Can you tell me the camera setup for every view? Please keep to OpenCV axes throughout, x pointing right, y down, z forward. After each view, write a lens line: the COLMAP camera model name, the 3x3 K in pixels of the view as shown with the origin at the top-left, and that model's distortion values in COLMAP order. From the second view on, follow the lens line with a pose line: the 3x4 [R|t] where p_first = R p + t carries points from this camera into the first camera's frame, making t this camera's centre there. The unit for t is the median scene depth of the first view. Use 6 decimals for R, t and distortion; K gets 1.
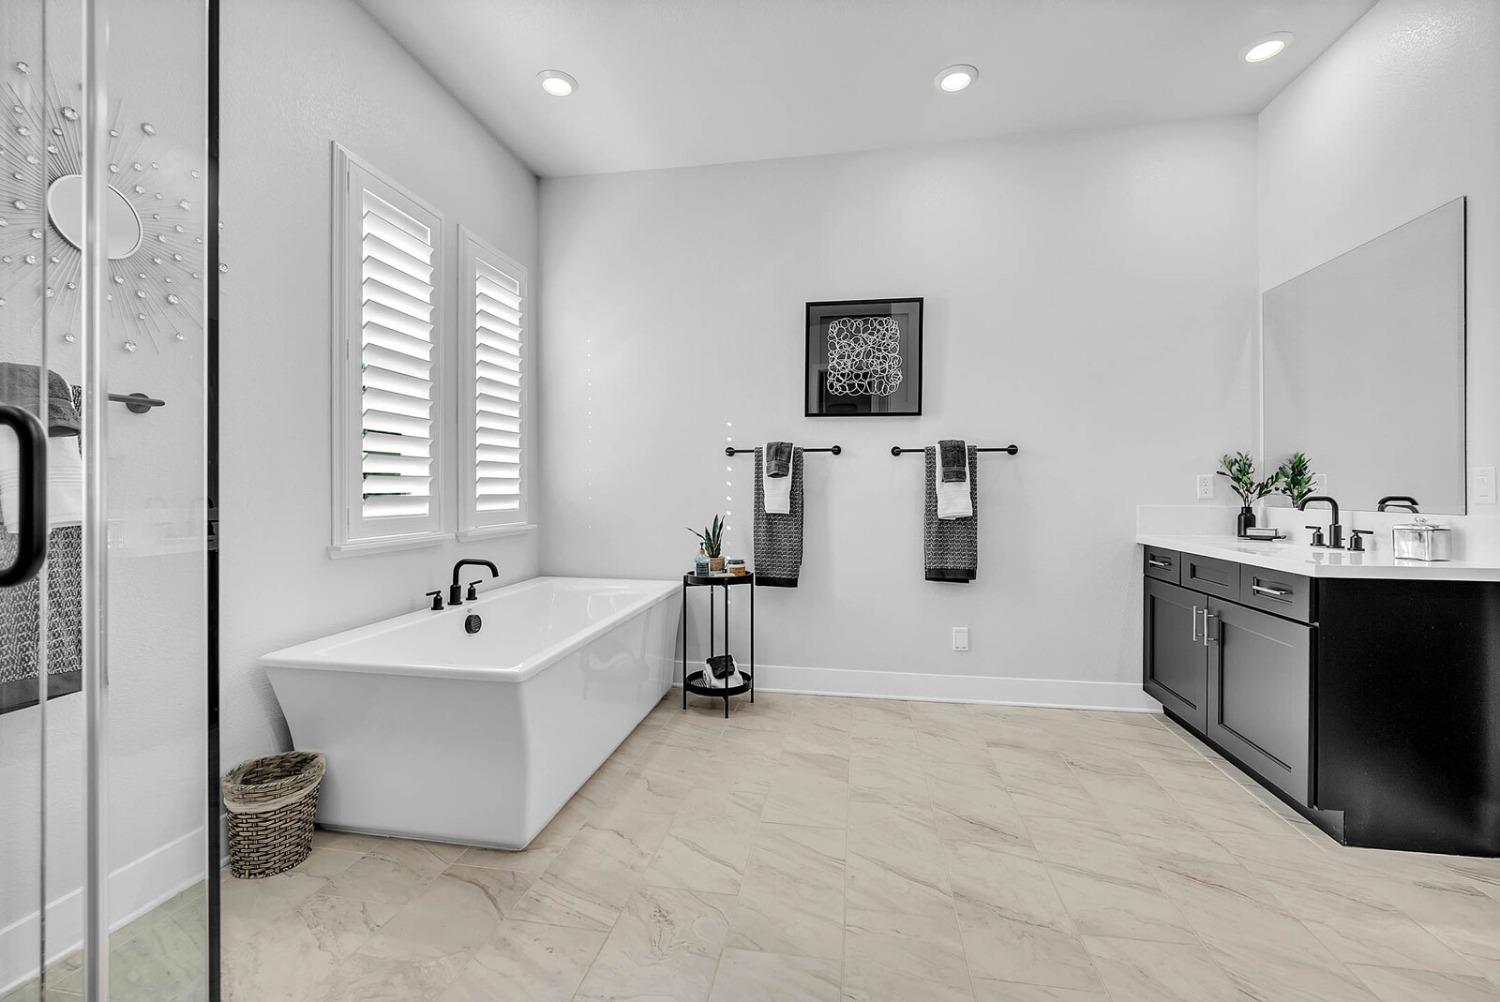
lens RADIAL K [[629.7, 0, 752.6], [0, 629.7, 495.8], [0, 0, 1]] dist [-0.002822, -0.000018]
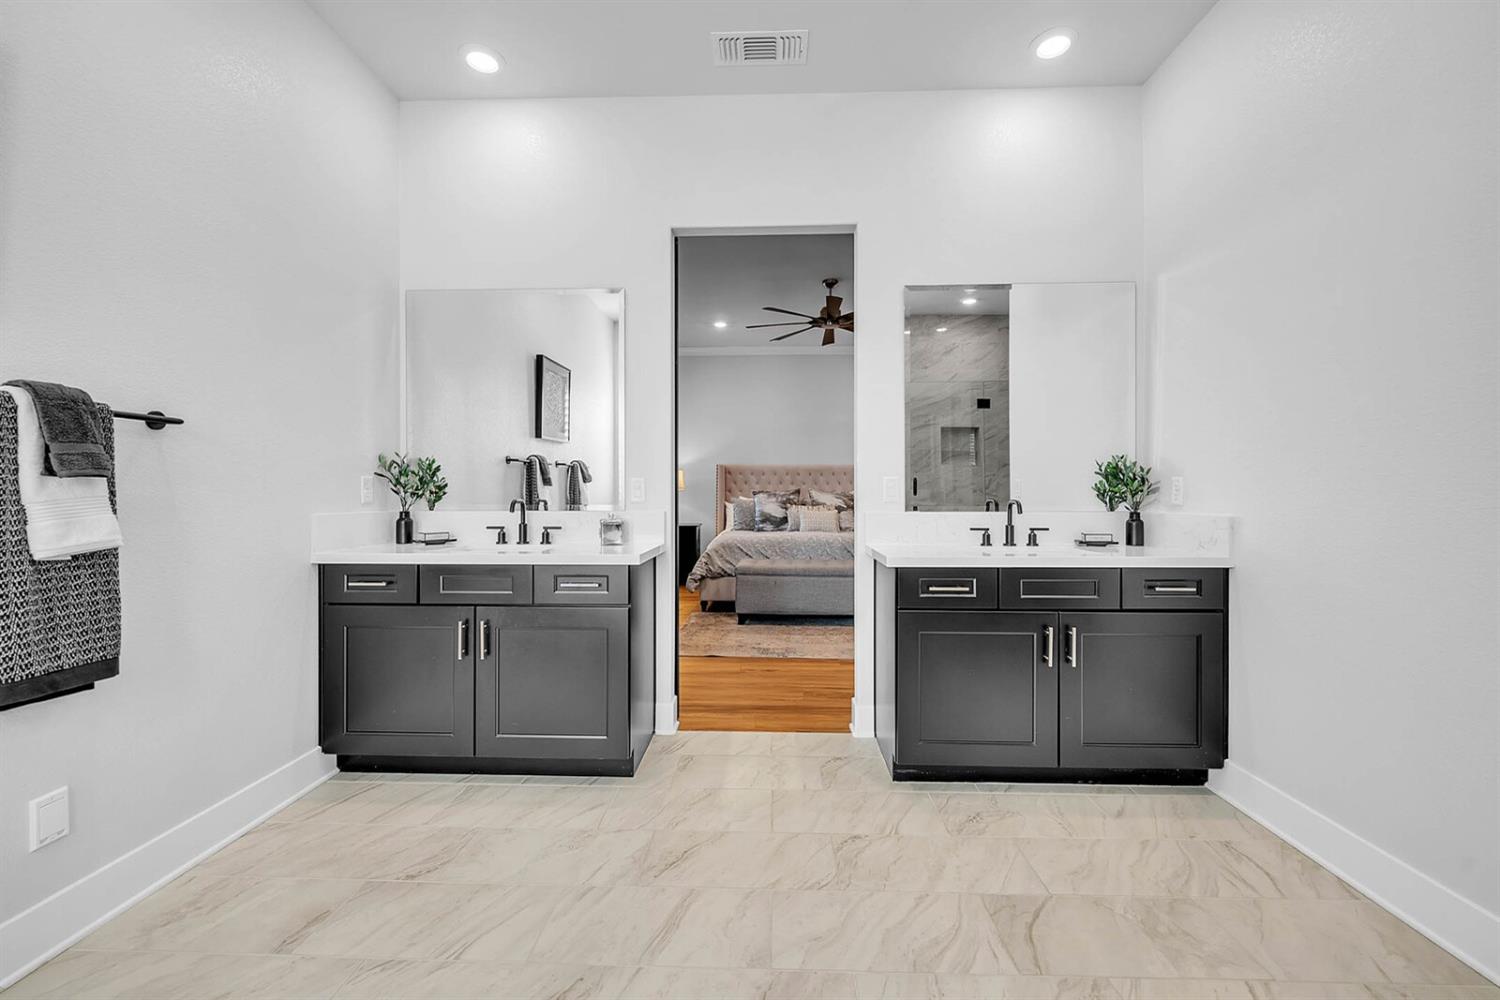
lens RADIAL K [[613.1, 0, 755.0], [0, 613.1, 495.3], [0, 0, 1]] dist [-0.000787, -0.000136]
pose [[-0.132067, -0.006243, 0.991221, -0.217720], [0.010158, 0.999919, 0.007651, -0.008556], [-0.991189, 0.011079, -0.131993, 0.656871]]
